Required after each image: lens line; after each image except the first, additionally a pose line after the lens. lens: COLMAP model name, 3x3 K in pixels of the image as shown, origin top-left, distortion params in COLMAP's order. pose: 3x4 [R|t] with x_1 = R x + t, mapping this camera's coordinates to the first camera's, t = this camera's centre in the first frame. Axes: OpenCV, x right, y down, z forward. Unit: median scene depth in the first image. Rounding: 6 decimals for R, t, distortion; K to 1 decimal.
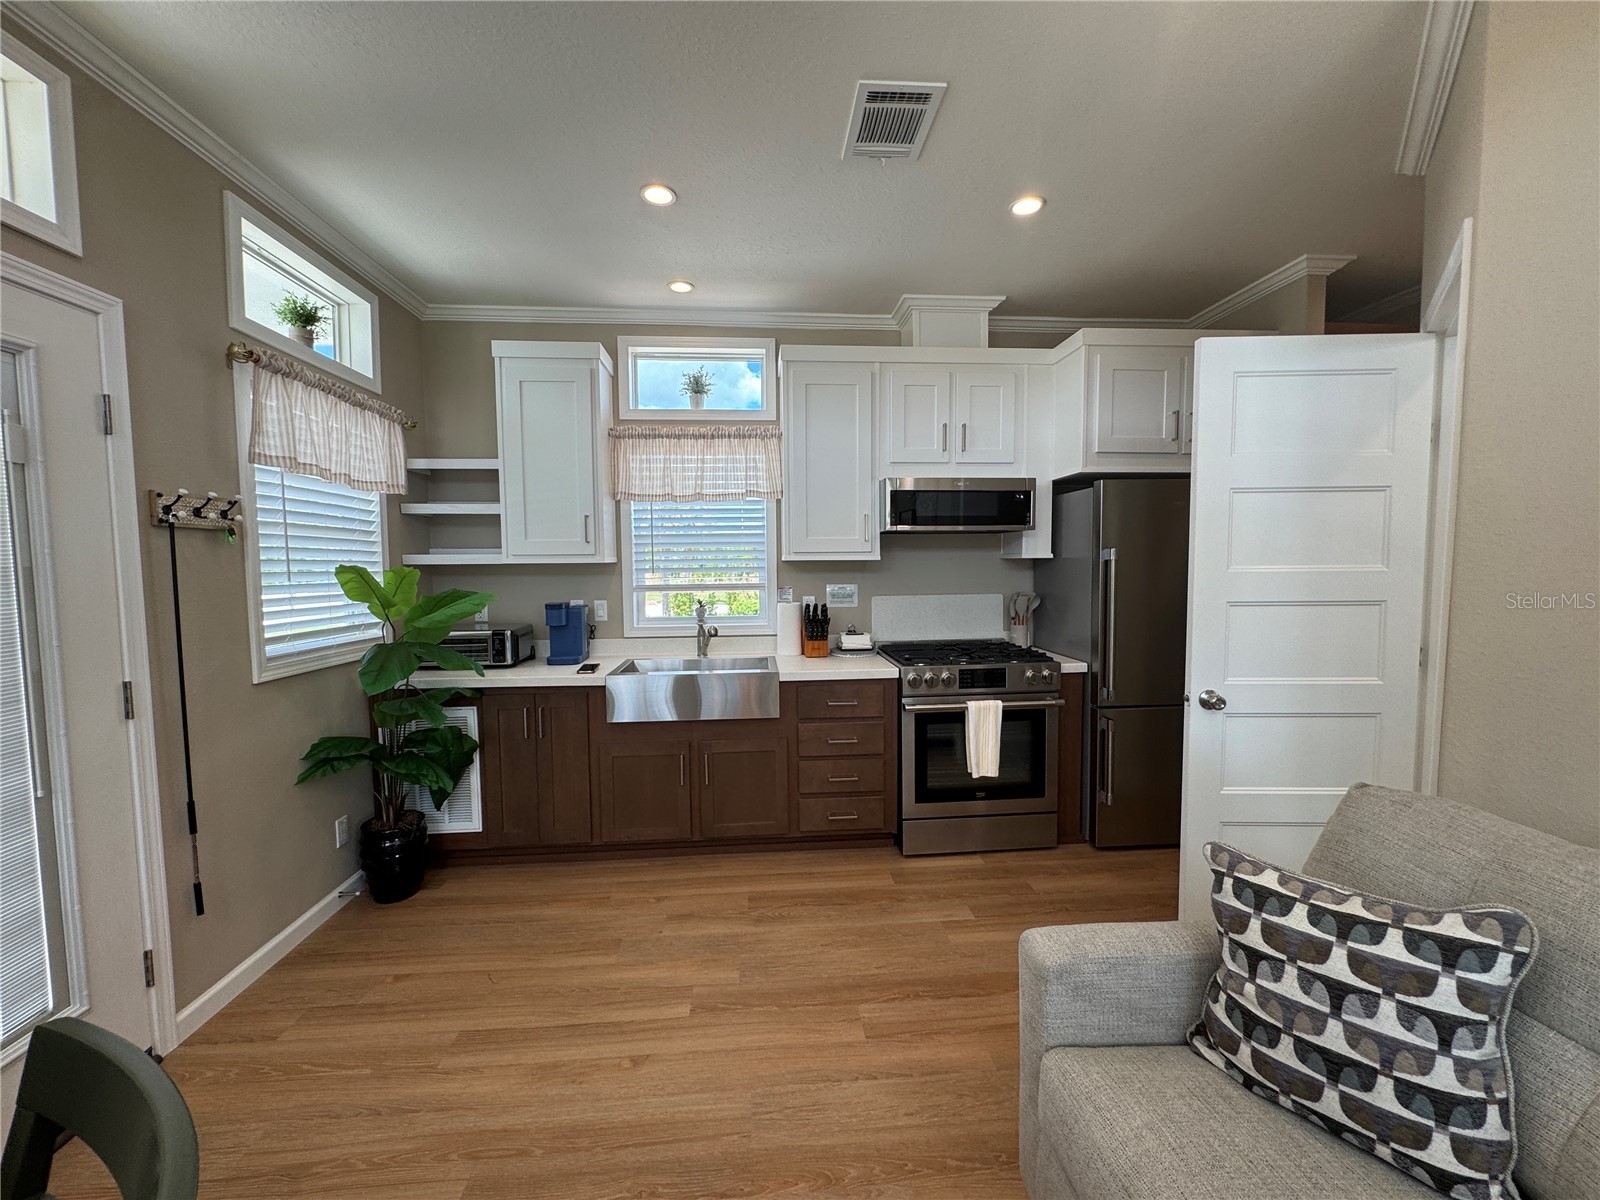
lens RADIAL K [[640.2, 0, 800.0], [0, 640.2, 600.0], [0, 0, 1]] dist [-0.002922, 0.000511]
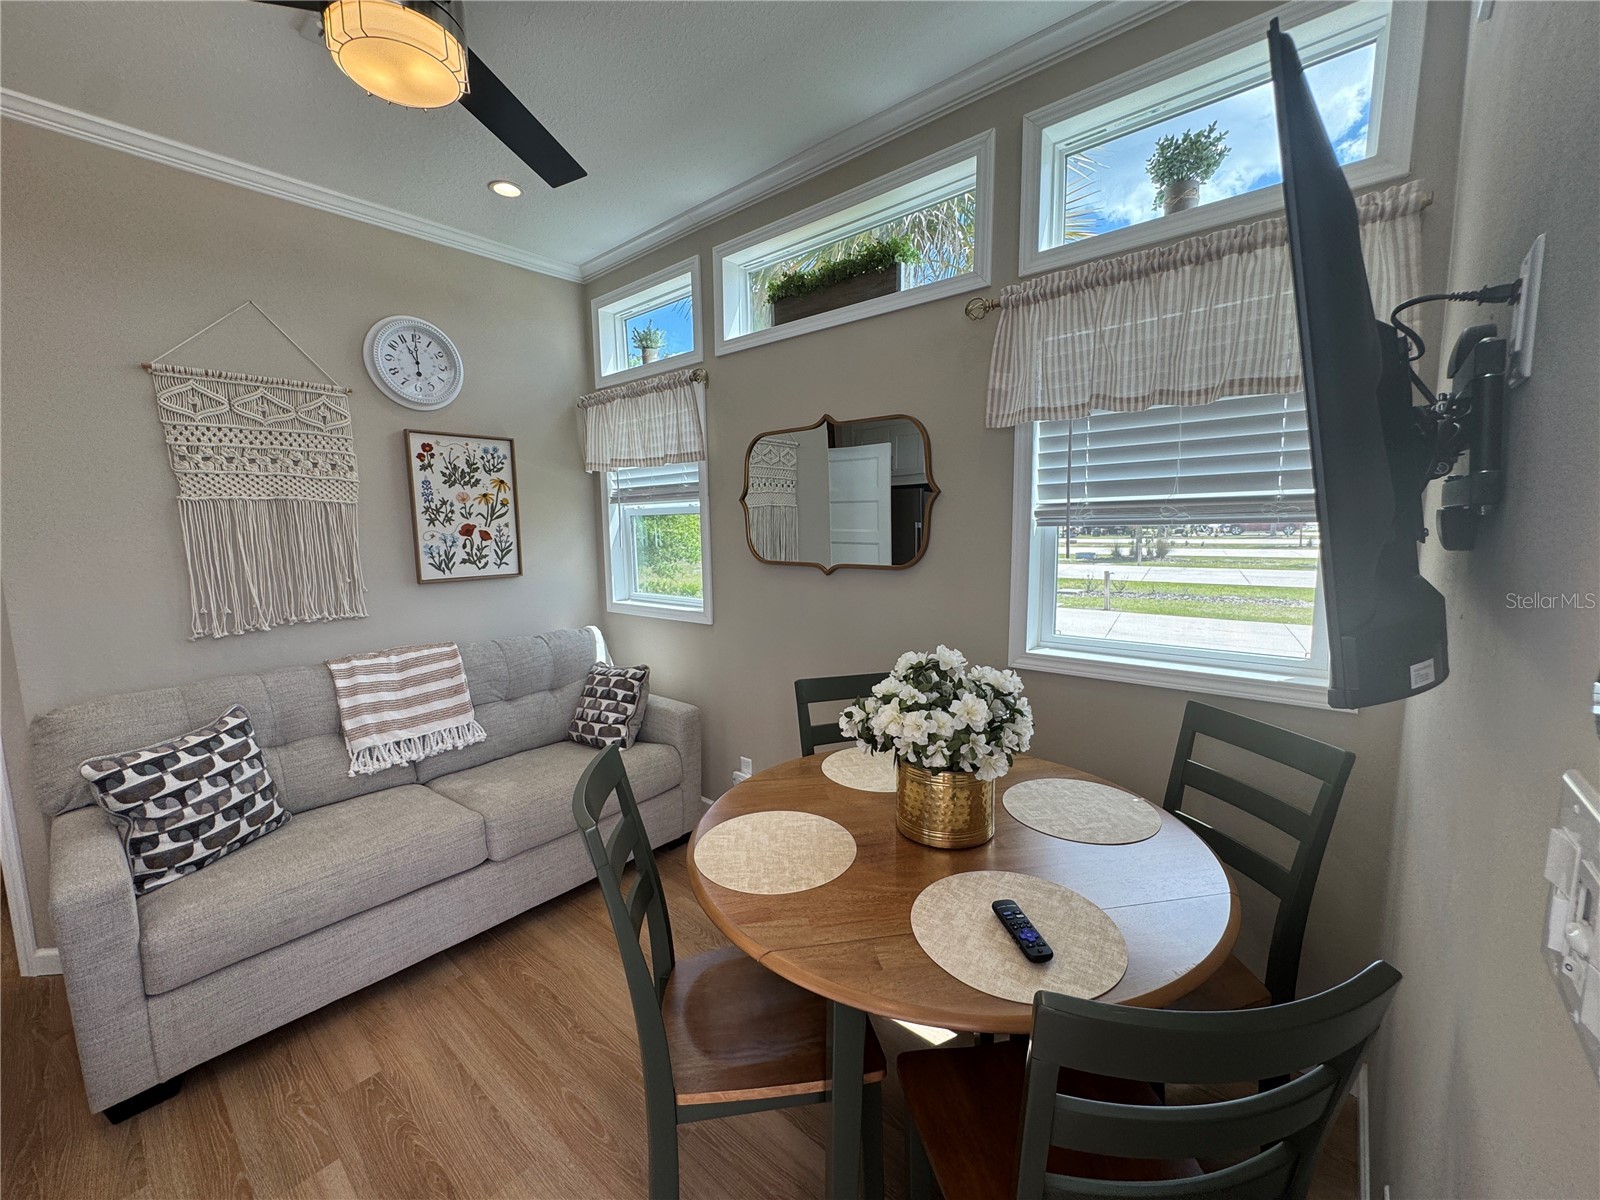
lens RADIAL K [[640.2, 0, 800.0], [0, 640.2, 600.0], [0, 0, 1]] dist [-0.002922, 0.000511]
pose [[-0.706548, -0.064893, 0.704683, -0.562660], [0.069867, 0.984525, 0.160715, -0.026509], [-0.704208, 0.162786, -0.691081, 0.351163]]
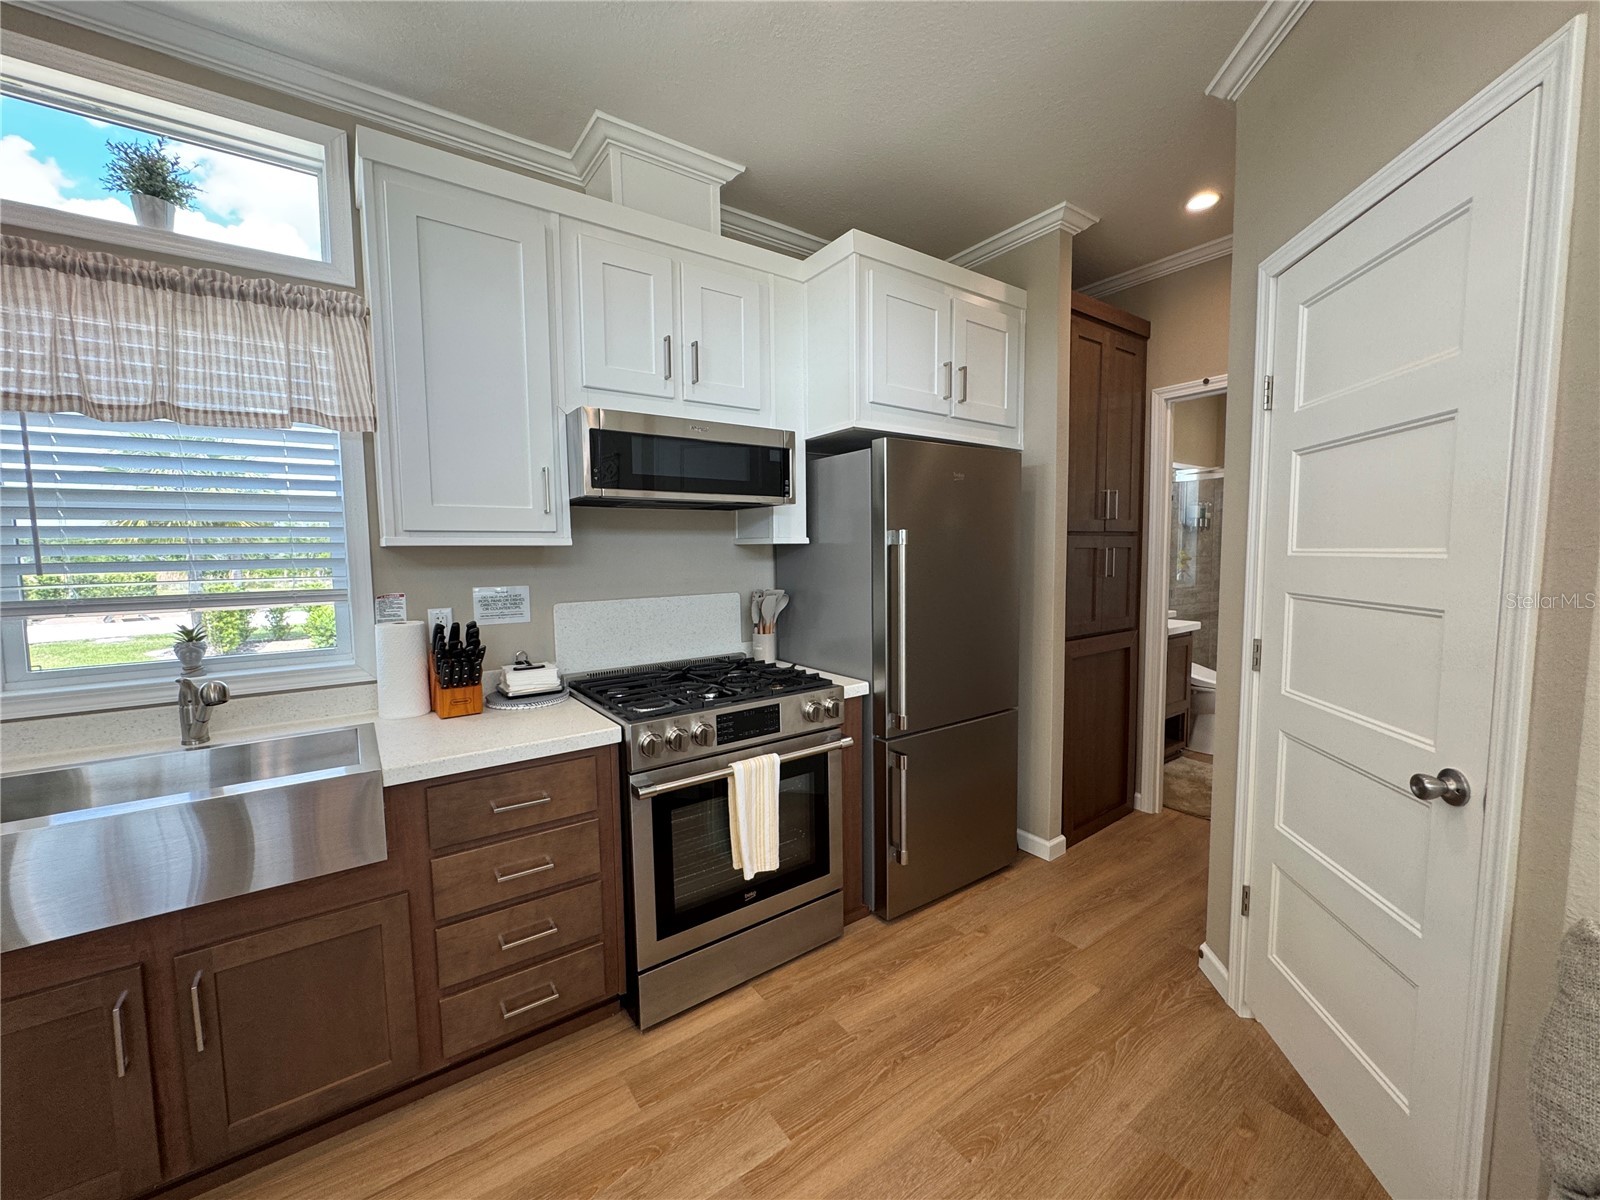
lens RADIAL K [[640.2, 0, 800.0], [0, 640.2, 600.0], [0, 0, 1]] dist [-0.002922, 0.000511]
pose [[0.856980, -0.040876, 0.513726, -0.004419], [0.035156, 0.999164, 0.020856, -0.017373], [-0.514149, 0.000188, 0.857701, 0.407062]]
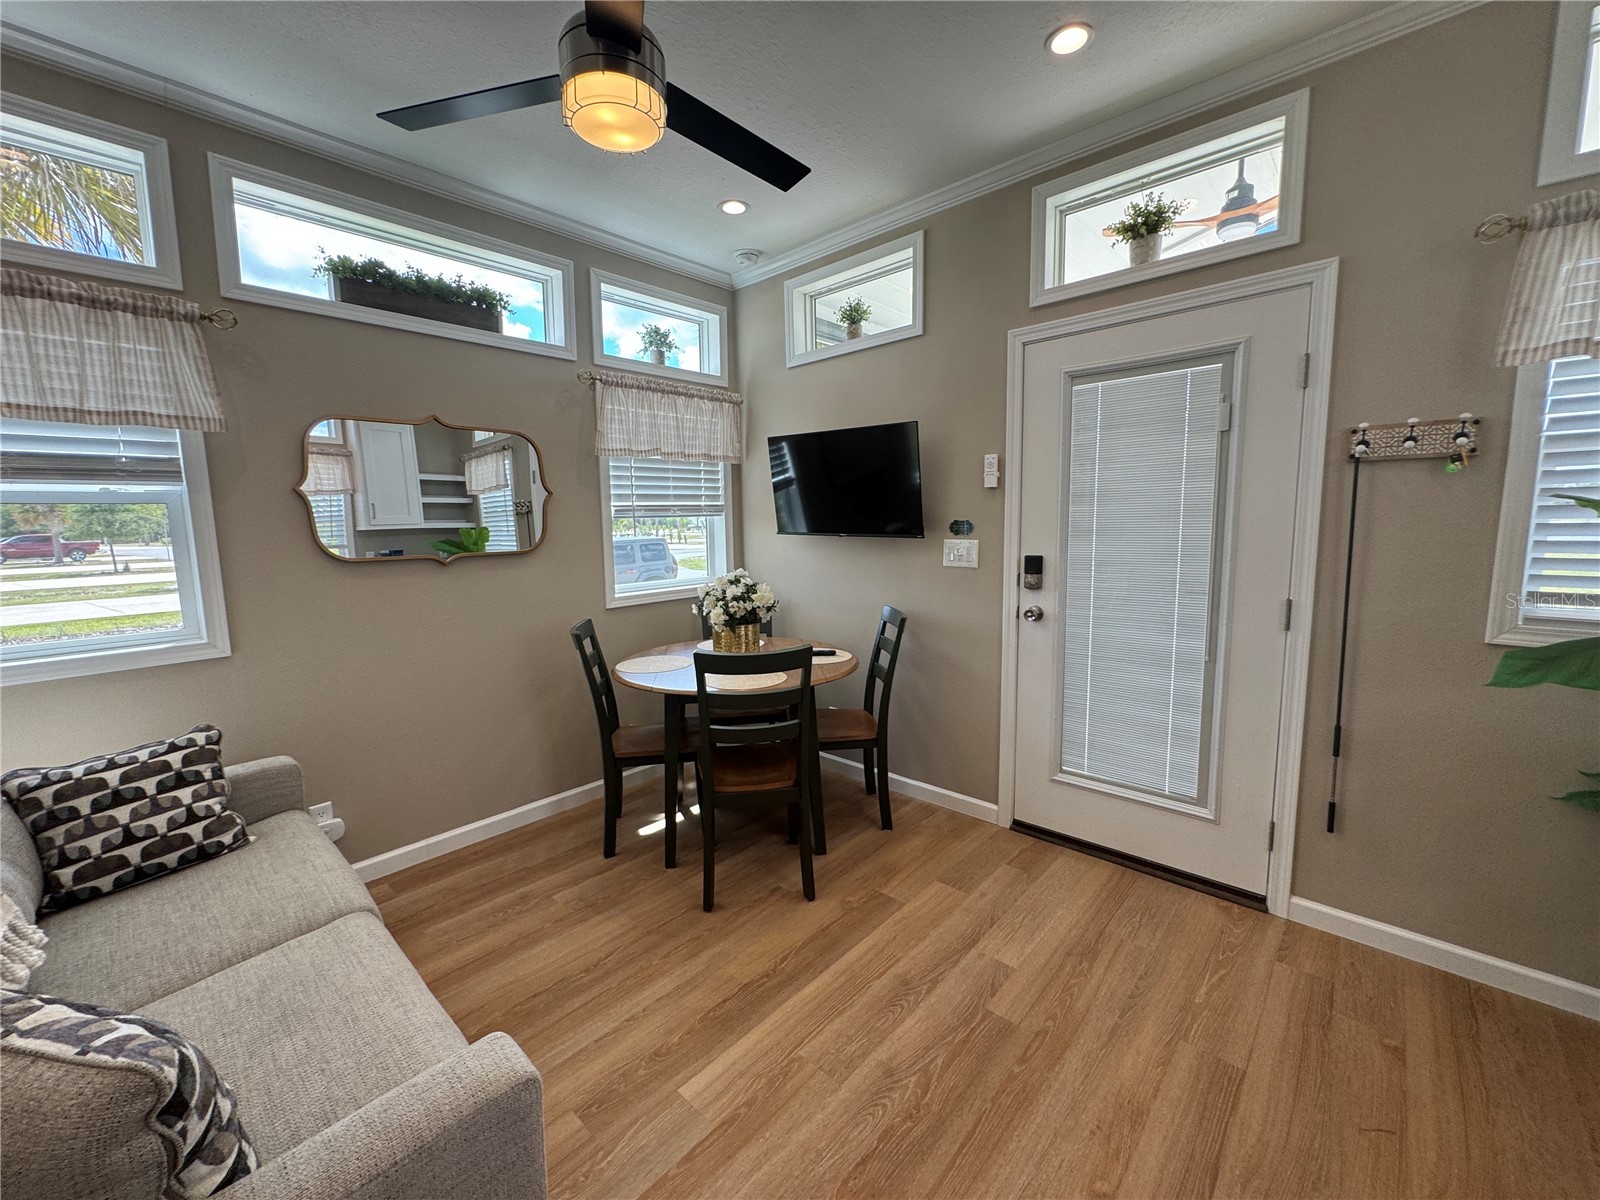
lens RADIAL K [[640.2, 0, 800.0], [0, 640.2, 600.0], [0, 0, 1]] dist [-0.002922, 0.000511]
pose [[-0.731918, 0.109557, -0.672527, 0.244689], [-0.015798, 0.983996, 0.177490, -0.039941], [0.681209, 0.140532, -0.718474, 0.722887]]
